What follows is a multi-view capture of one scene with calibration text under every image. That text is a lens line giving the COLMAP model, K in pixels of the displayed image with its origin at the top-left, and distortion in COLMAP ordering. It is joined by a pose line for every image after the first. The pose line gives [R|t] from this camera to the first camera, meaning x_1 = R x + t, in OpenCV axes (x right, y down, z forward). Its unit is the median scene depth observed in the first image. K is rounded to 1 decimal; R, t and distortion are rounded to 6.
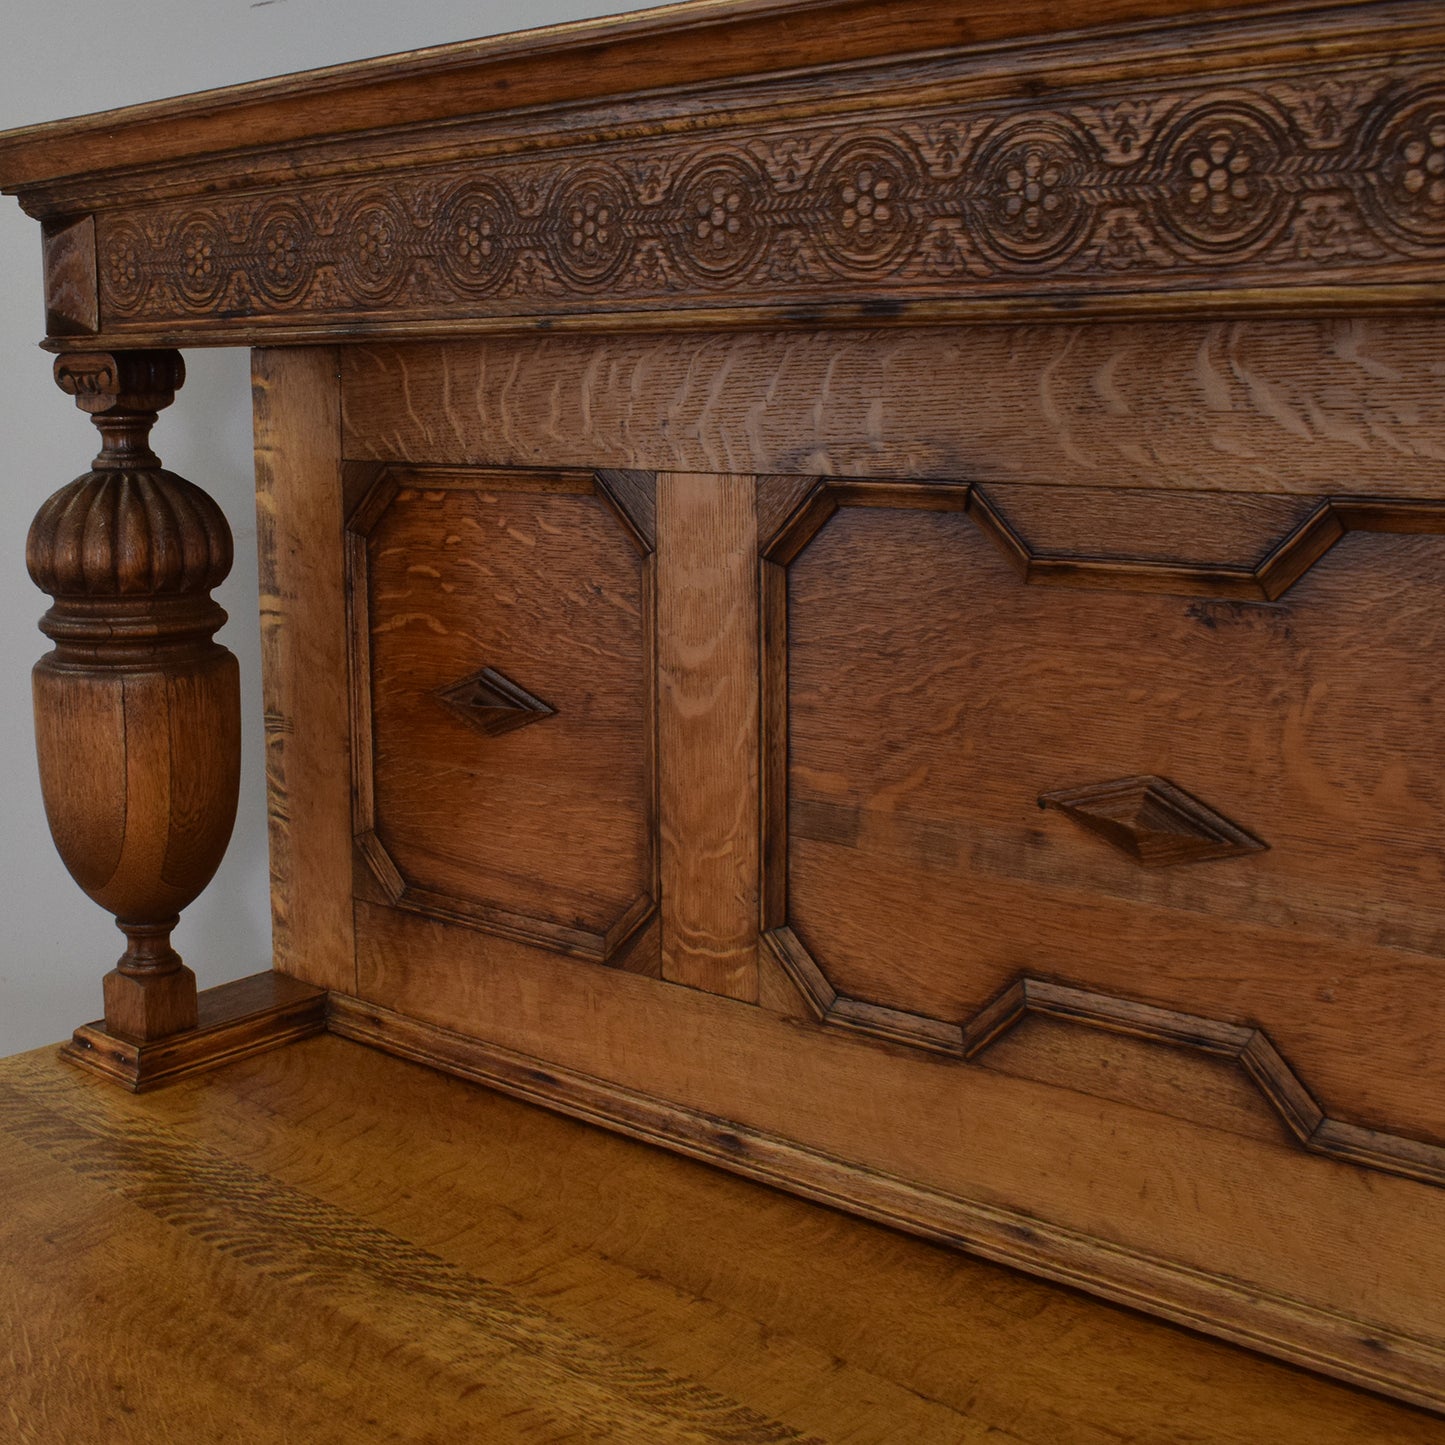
lens RADIAL K [[2023.9, 0, 428.8], [0, 2023.9, 669.6], [0, 0, 1]] dist [-0.095351, 0.005058]
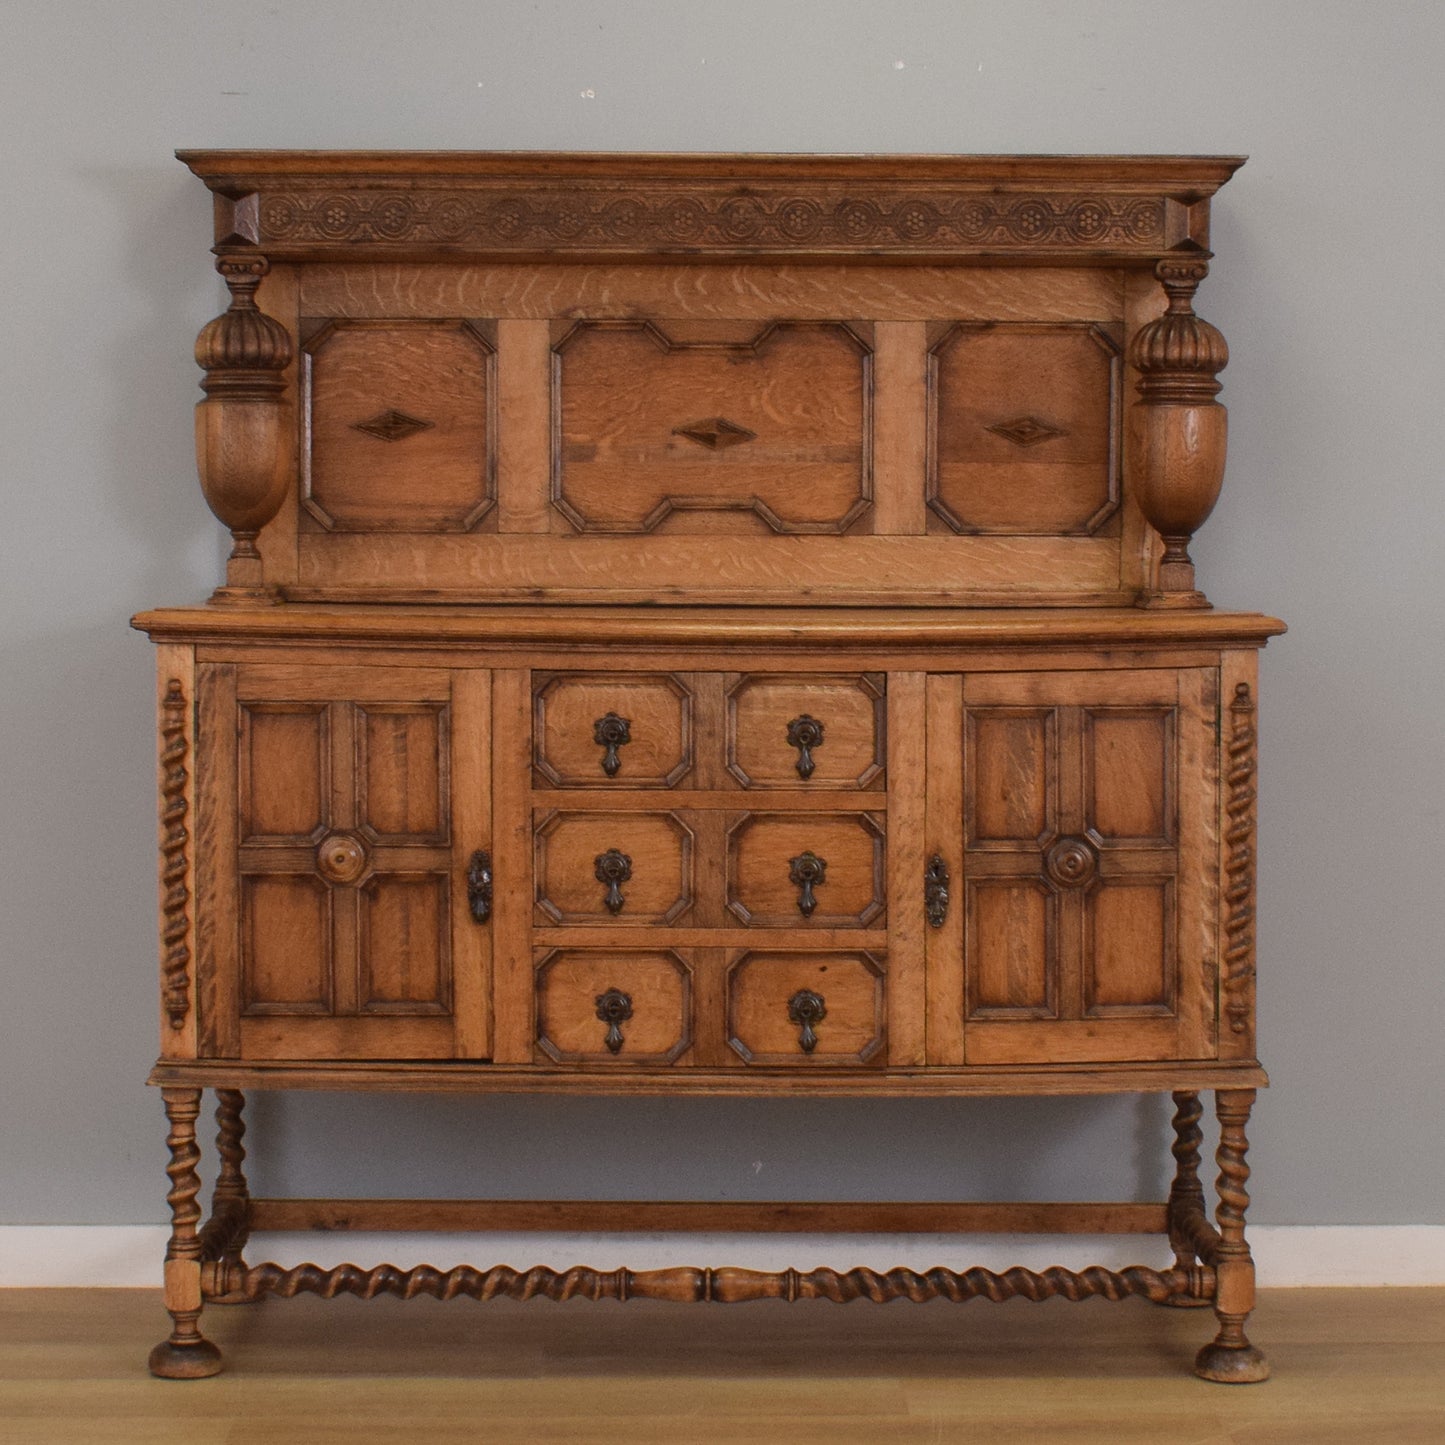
lens RADIAL K [[3456.0, 0, 722.5], [0, 3456.0, 722.5], [0, 0, 1]] dist [-0.087923, 0.115538]
pose [[0.671311, -0.016278, 0.740997, -2.957697], [0.090986, 0.994007, -0.060594, 0.701458], [-0.735570, 0.108098, 0.668769, -2.049960]]
